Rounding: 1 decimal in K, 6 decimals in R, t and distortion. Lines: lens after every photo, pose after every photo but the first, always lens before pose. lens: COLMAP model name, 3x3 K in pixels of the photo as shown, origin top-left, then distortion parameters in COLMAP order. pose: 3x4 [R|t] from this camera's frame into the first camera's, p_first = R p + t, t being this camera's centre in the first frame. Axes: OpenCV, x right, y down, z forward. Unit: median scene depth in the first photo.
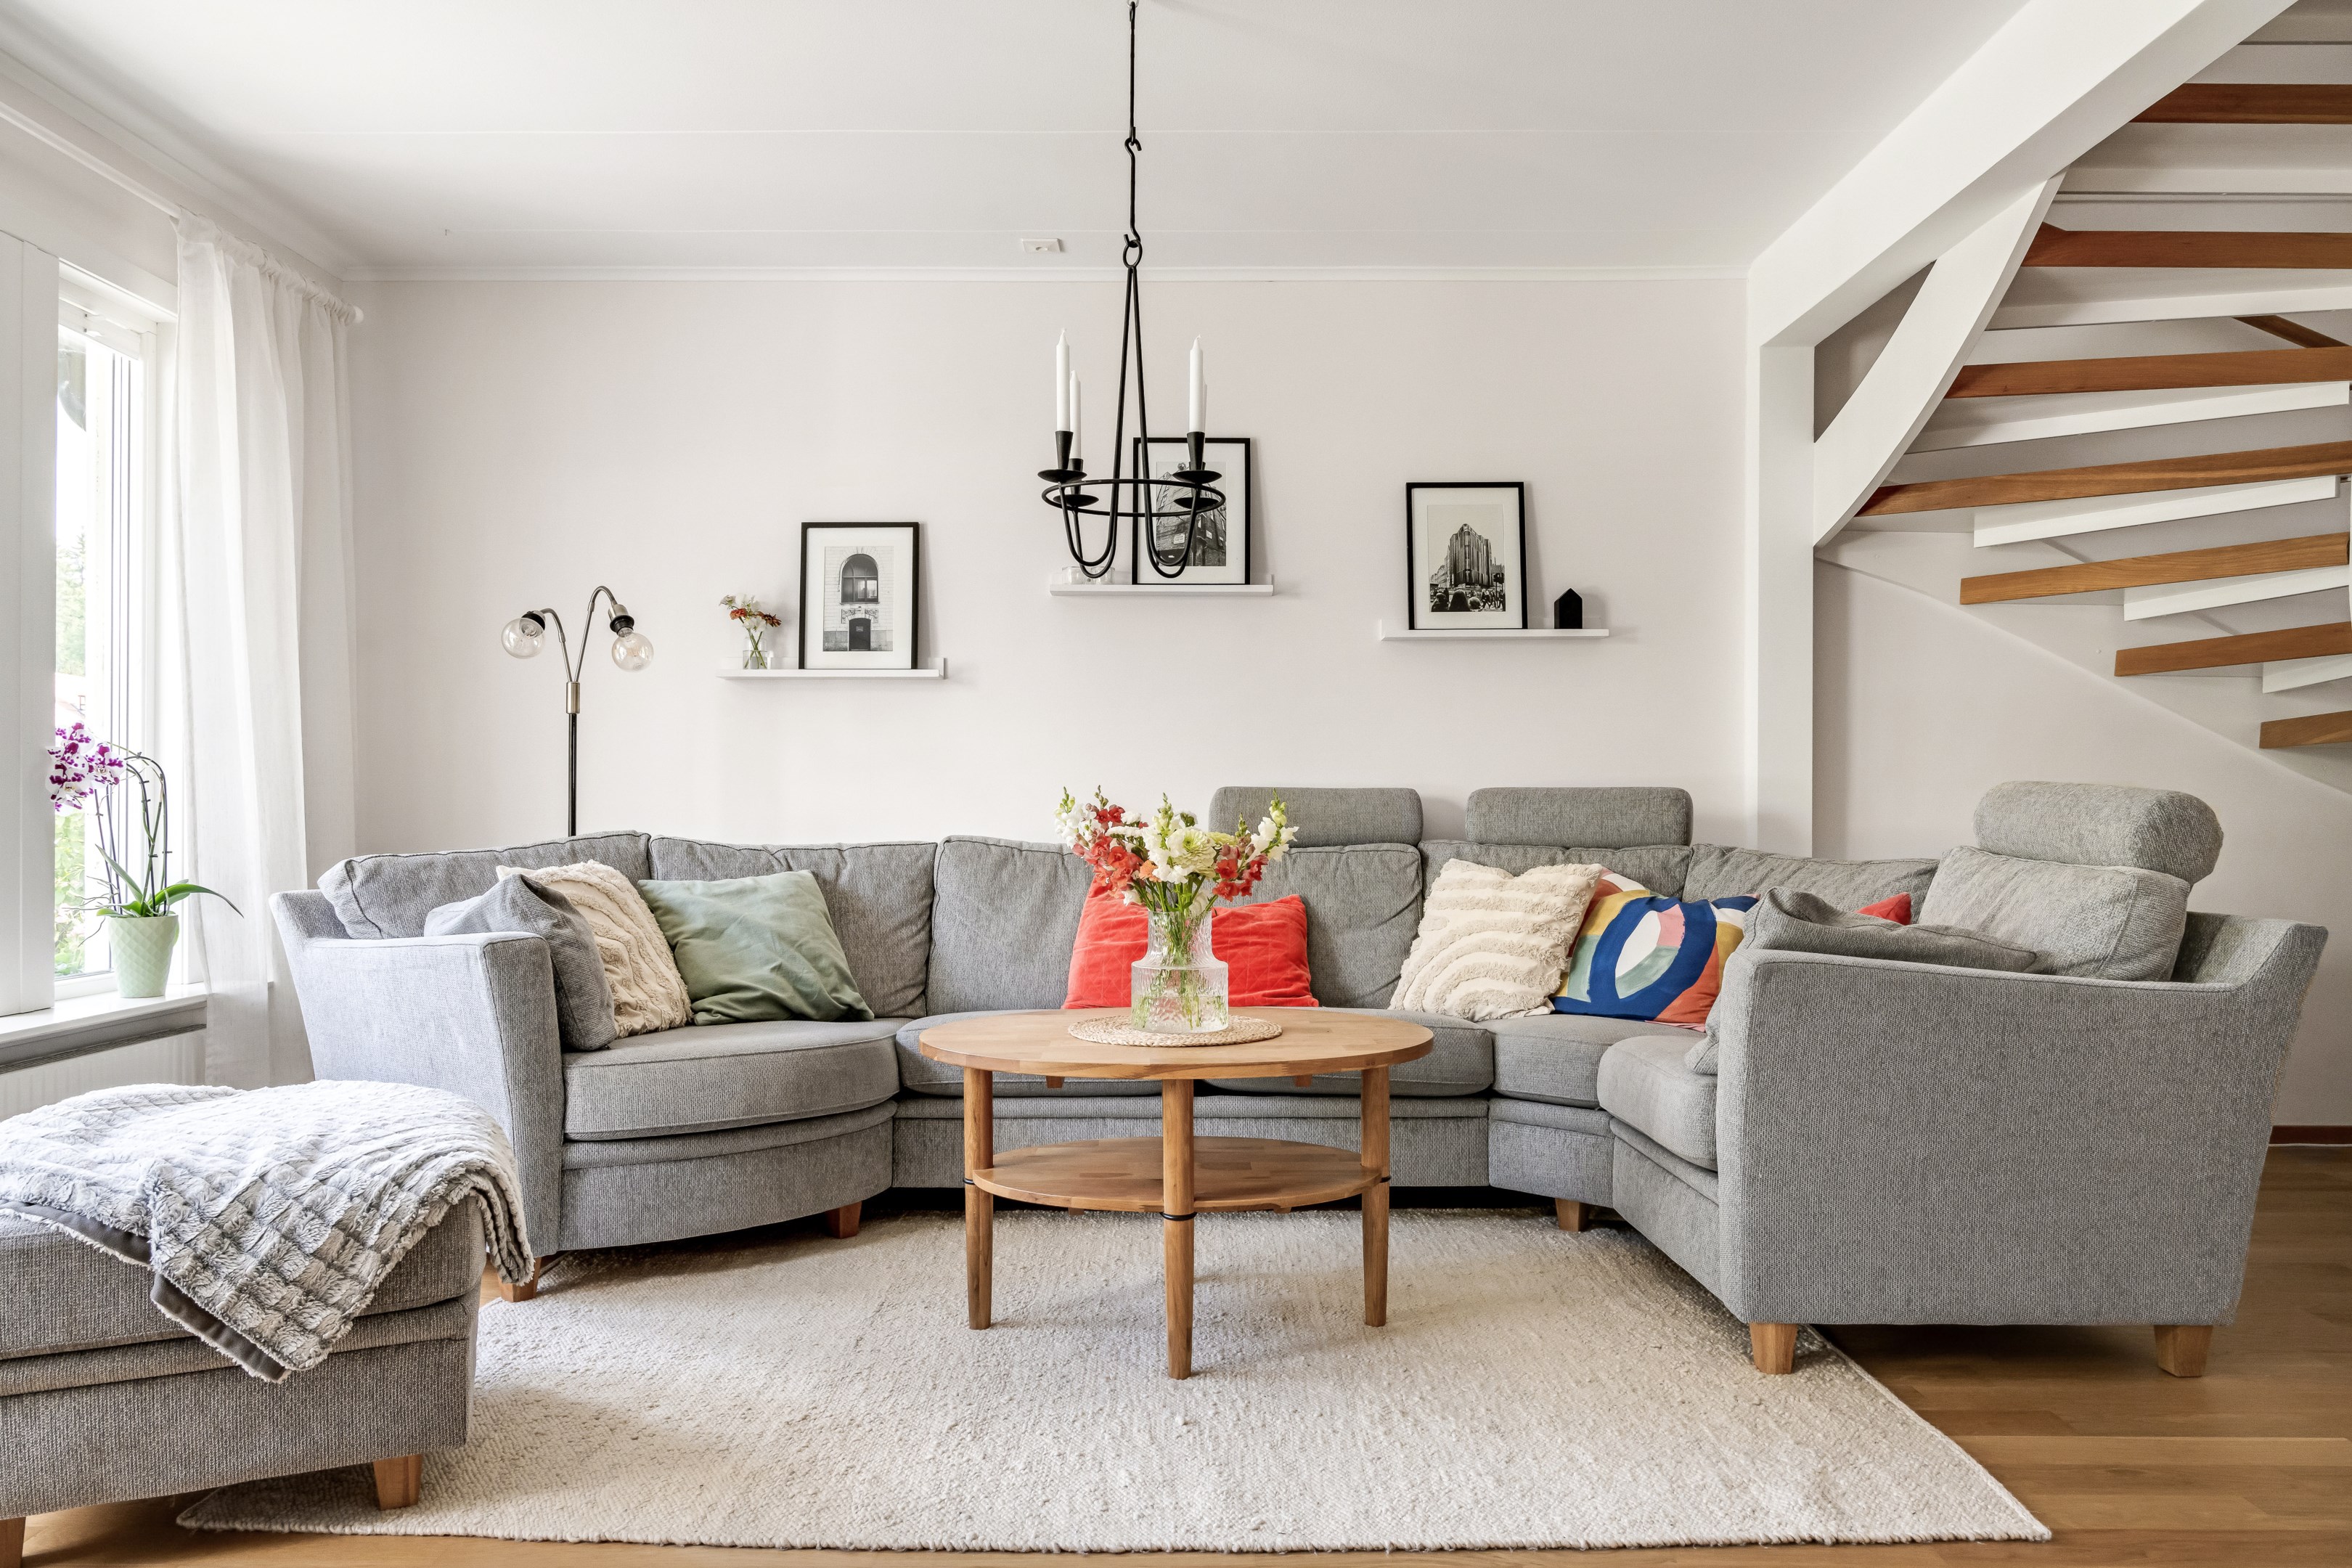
lens RADIAL K [[1522.7, 0, 1173.4], [0, 1522.7, 784.7], [0, 0, 1]] dist [-0.004763, -0.000197]
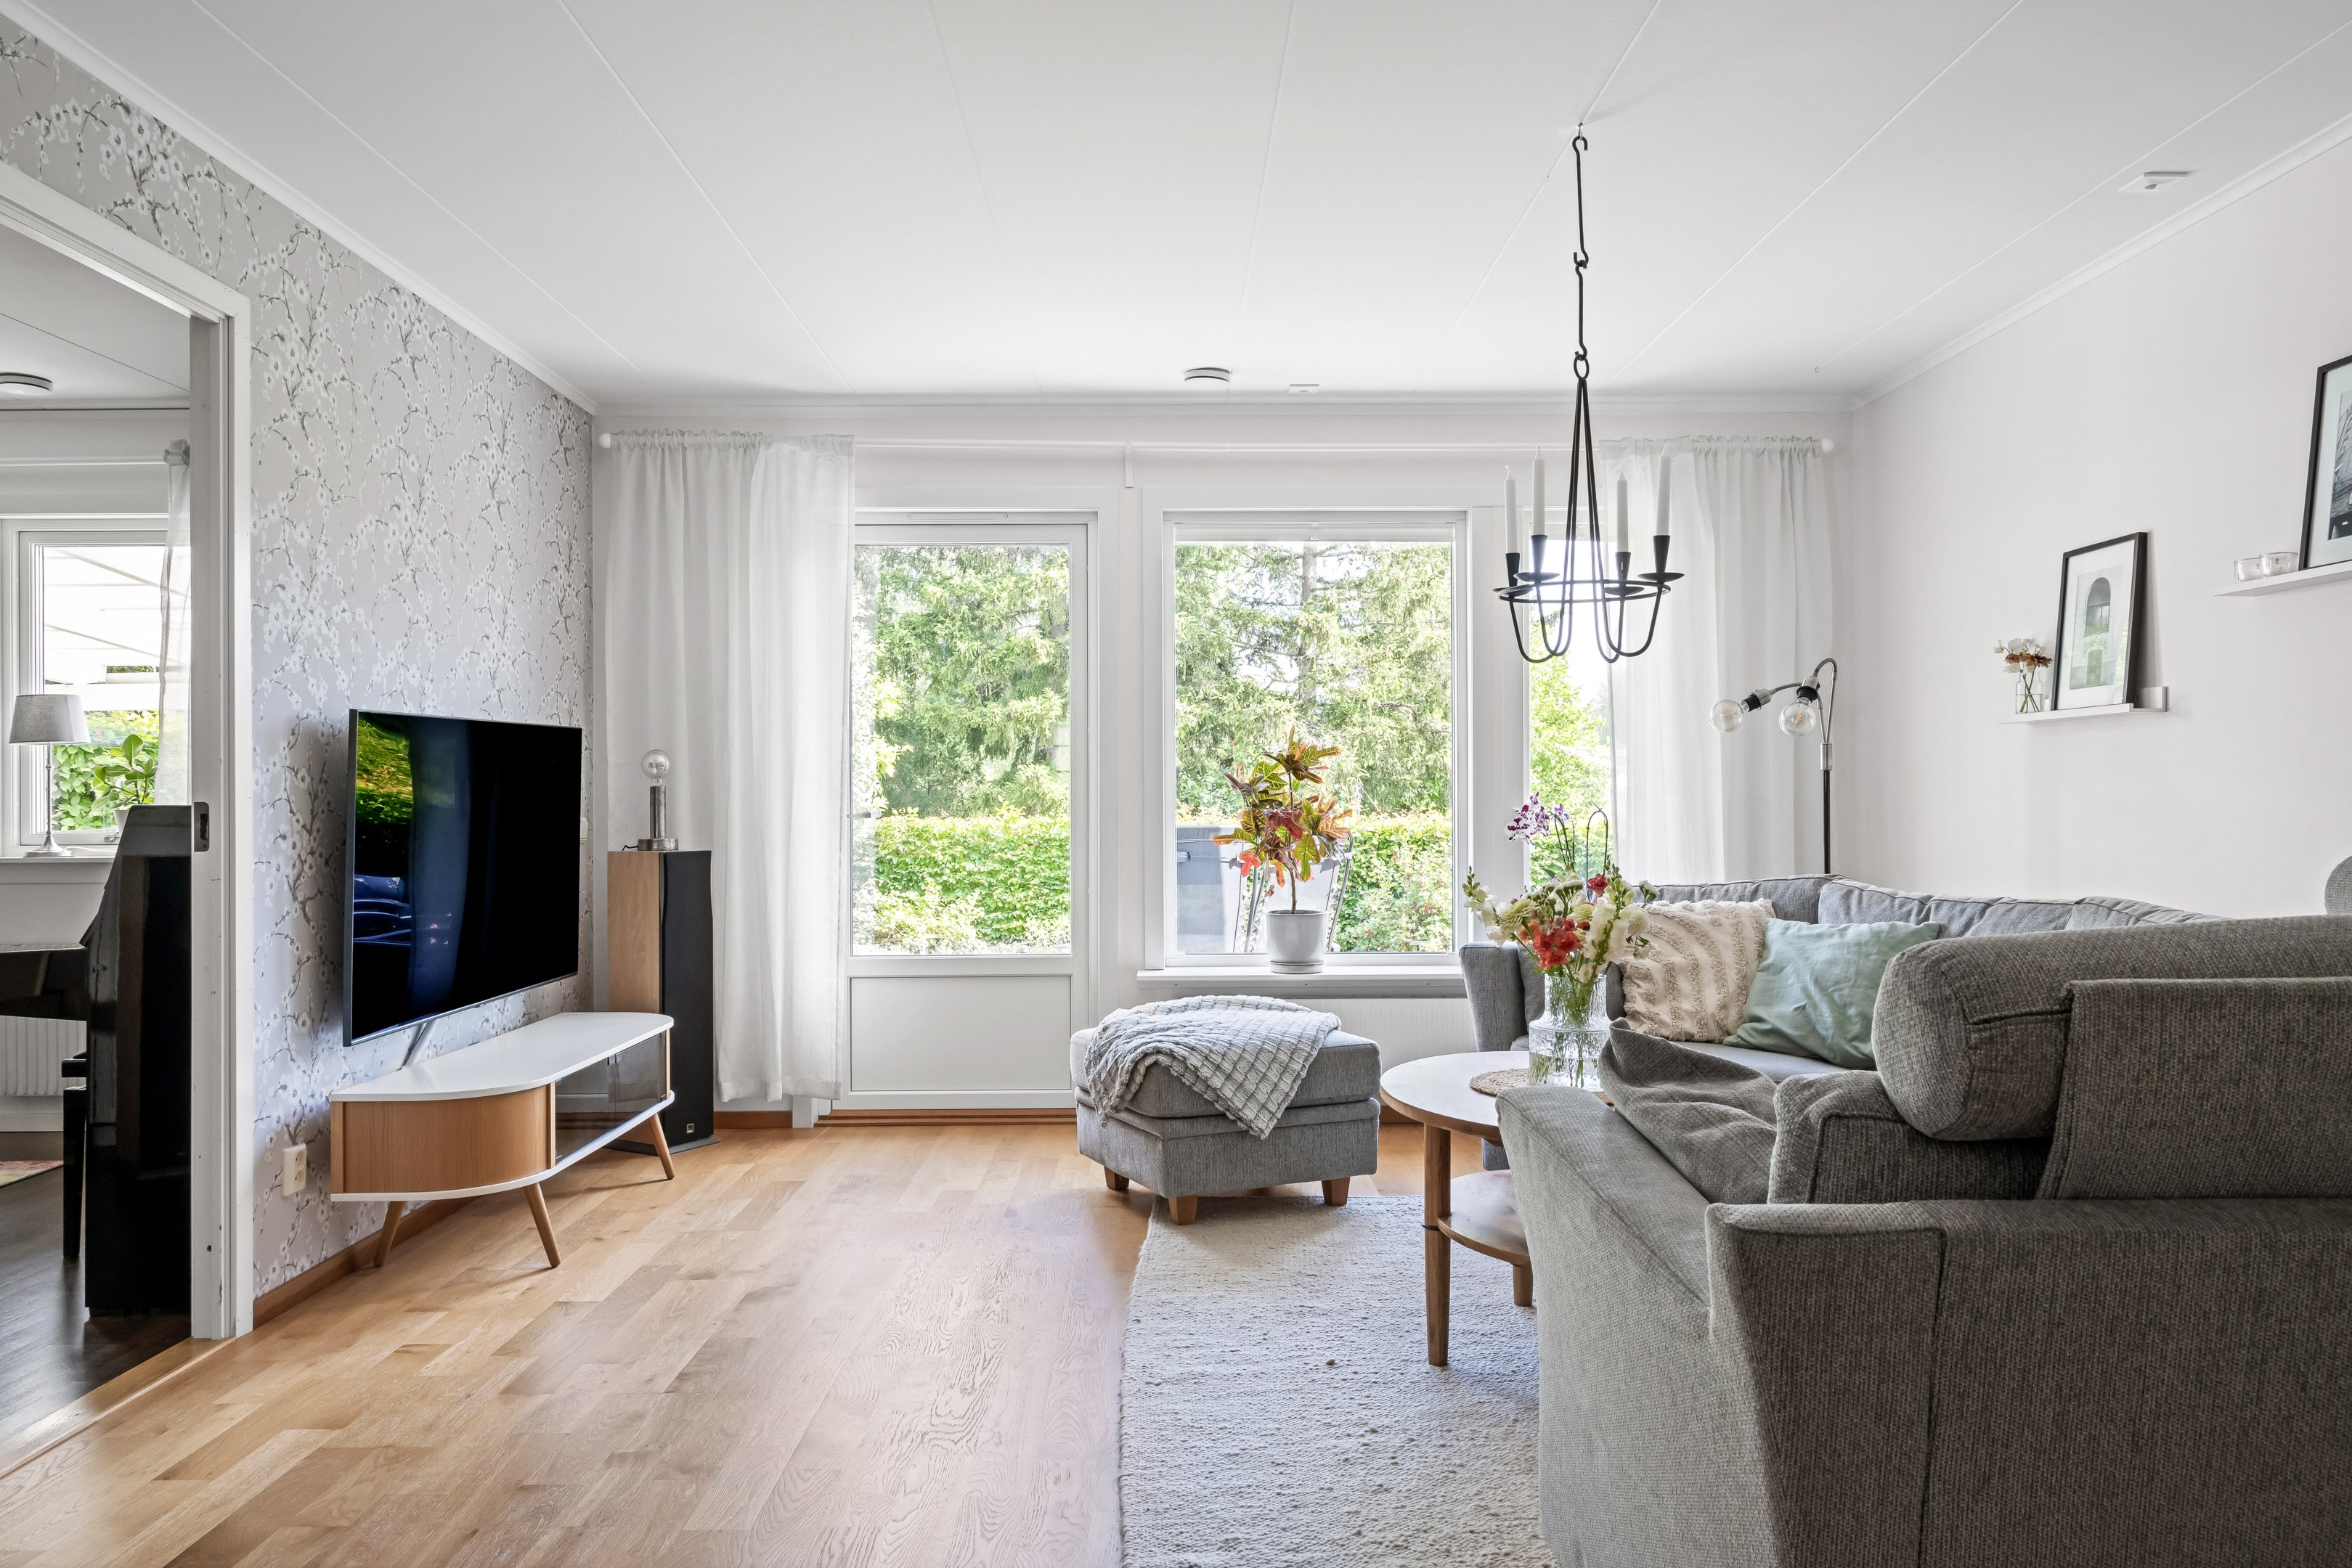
lens RADIAL K [[1639.9, 0, 1181.0], [0, 1639.9, 787.5], [0, 0, 1]] dist [-0.036329, -0.001085]
pose [[0.016847, -0.011537, -0.999792, 0.742087], [0.007871, 0.999904, -0.011406, -0.021398], [0.999827, -0.007677, 0.016936, 0.443064]]
